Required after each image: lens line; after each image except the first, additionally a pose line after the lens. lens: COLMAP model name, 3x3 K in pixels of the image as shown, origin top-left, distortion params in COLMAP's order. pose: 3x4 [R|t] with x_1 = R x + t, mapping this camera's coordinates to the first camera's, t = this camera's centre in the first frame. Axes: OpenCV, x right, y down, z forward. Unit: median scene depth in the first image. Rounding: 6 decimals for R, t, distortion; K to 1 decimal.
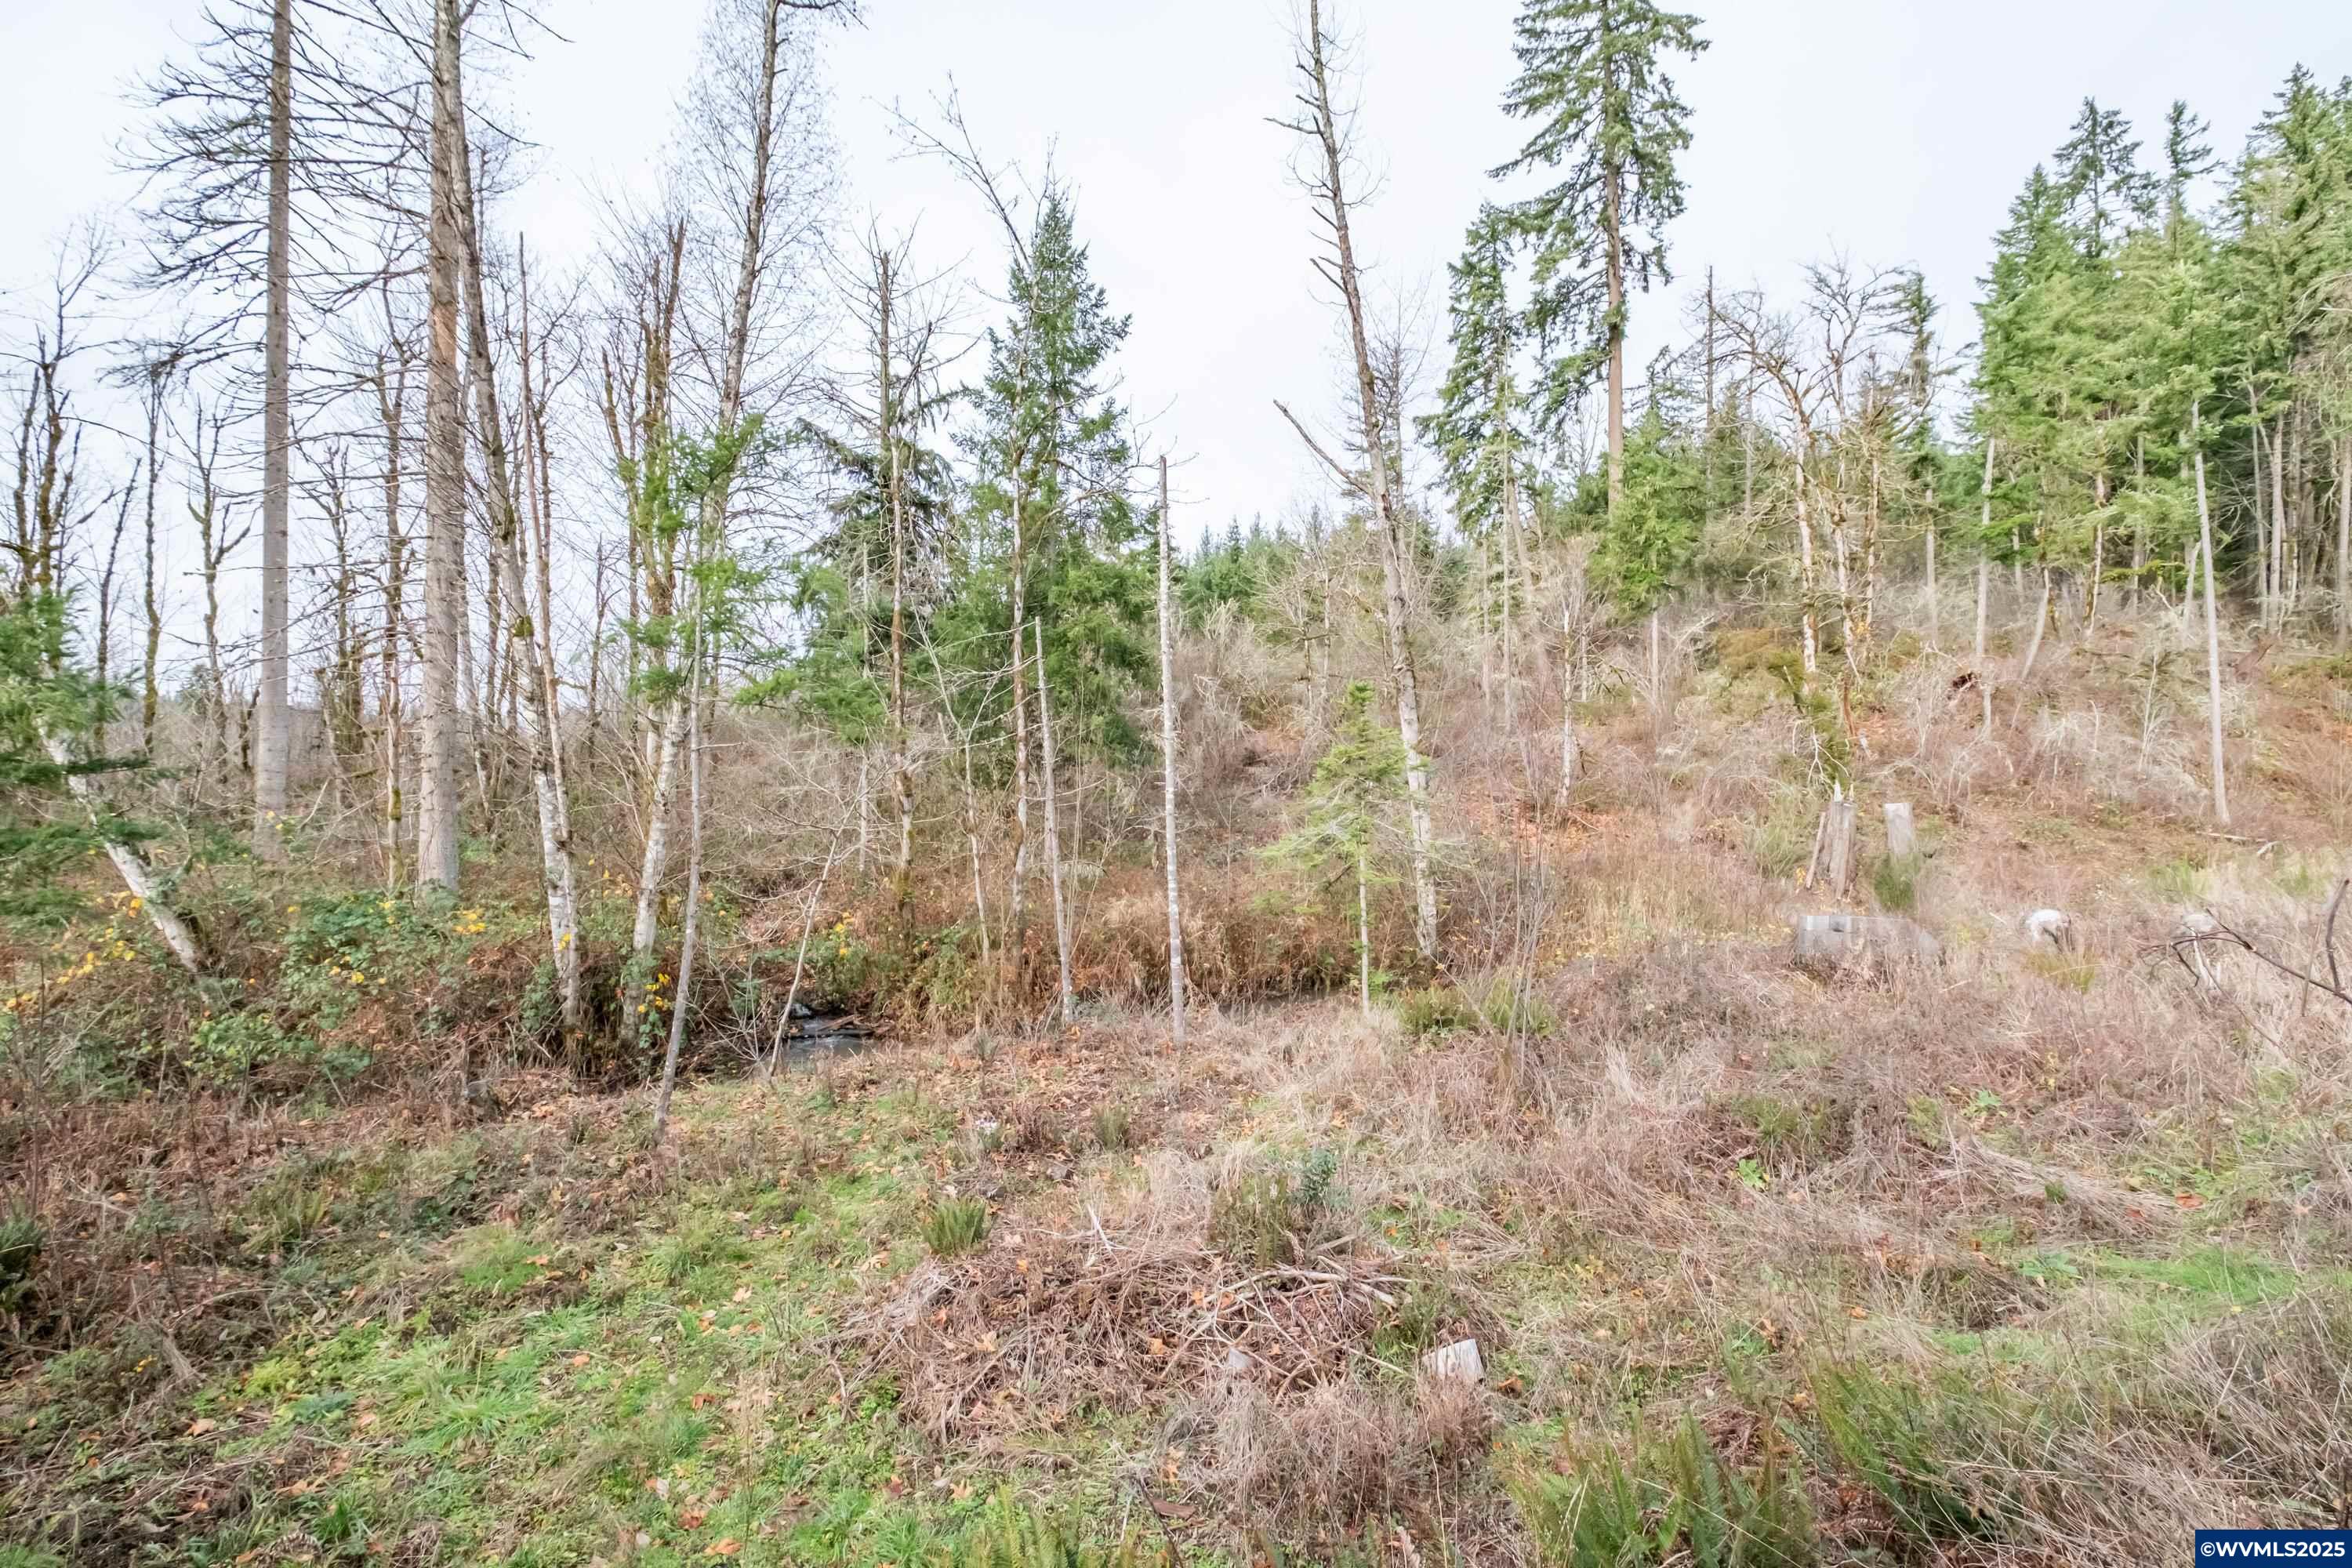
lens RADIAL K [[997.9, 0, 1189.3], [0, 997.9, 782.1], [0, 0, 1]] dist [0.003119, -0.005425]
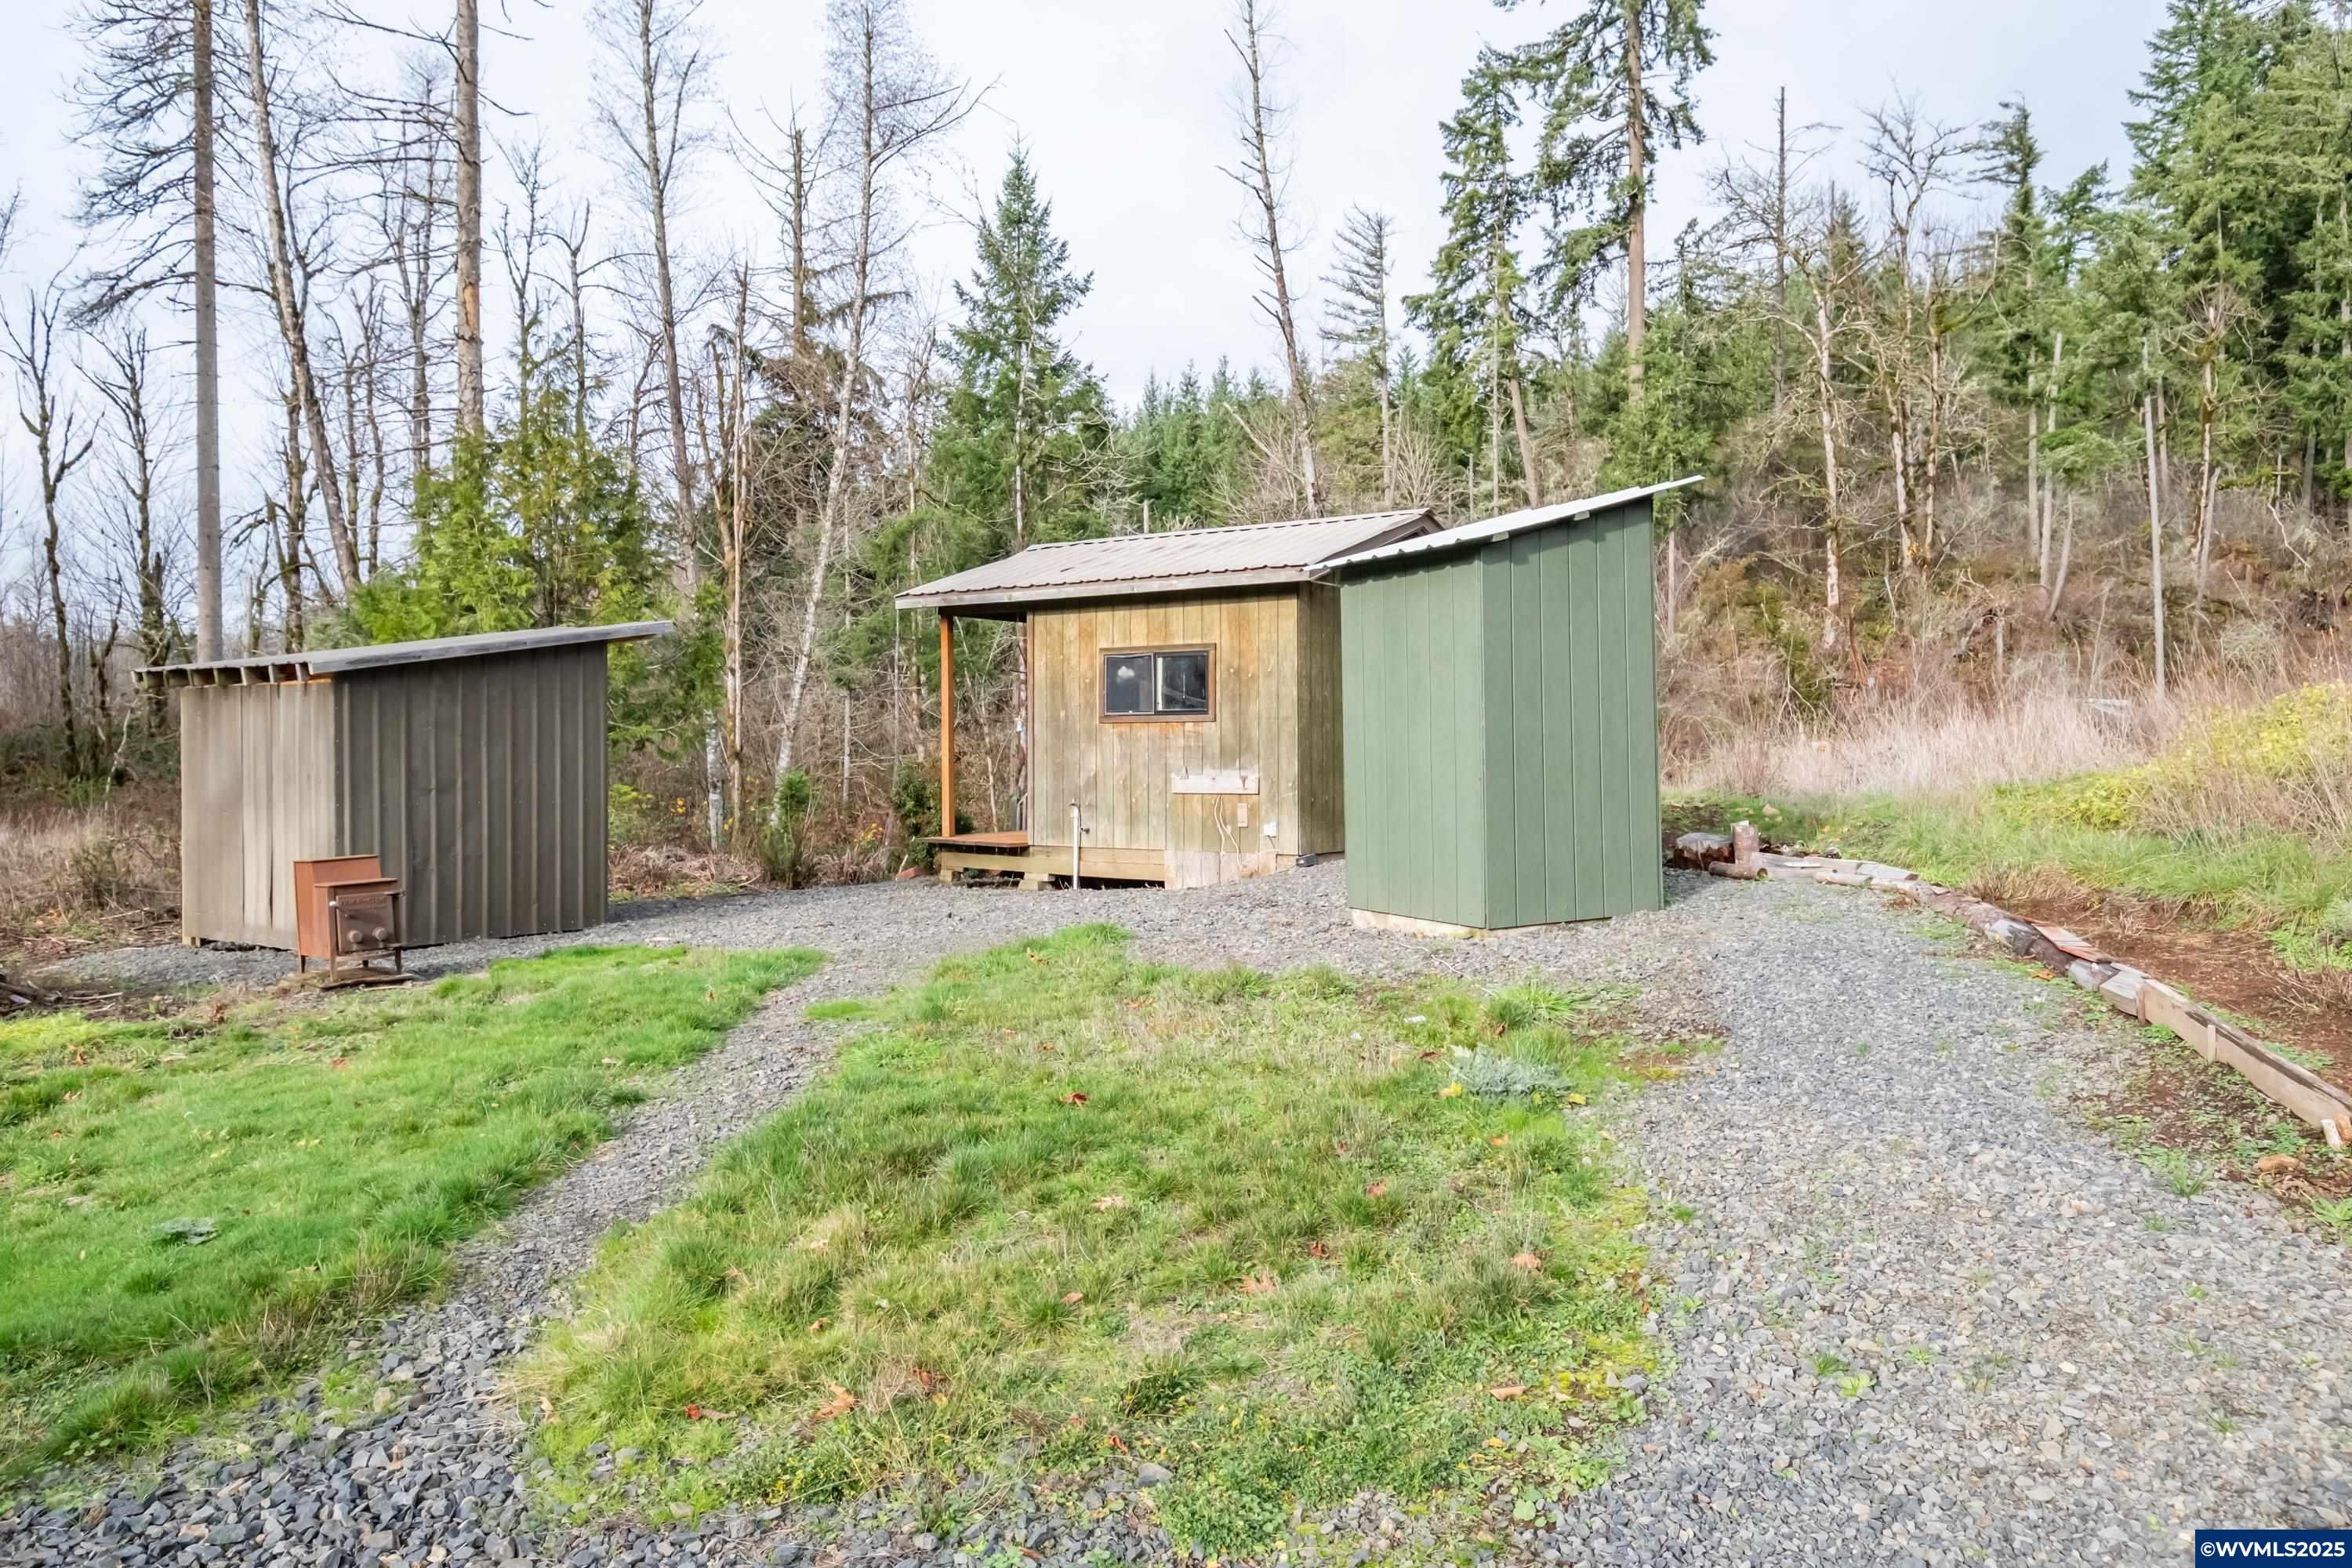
lens RADIAL K [[1647.7, 0, 1176.0], [0, 1647.7, 784.0], [0, 0, 1]] dist [0.023760, 0.000154]
pose [[0.999340, -0.002992, 0.036209, -0.024370], [0.002196, 0.999755, 0.022011, 0.020130], [-0.036266, -0.021917, 0.999102, -0.503769]]
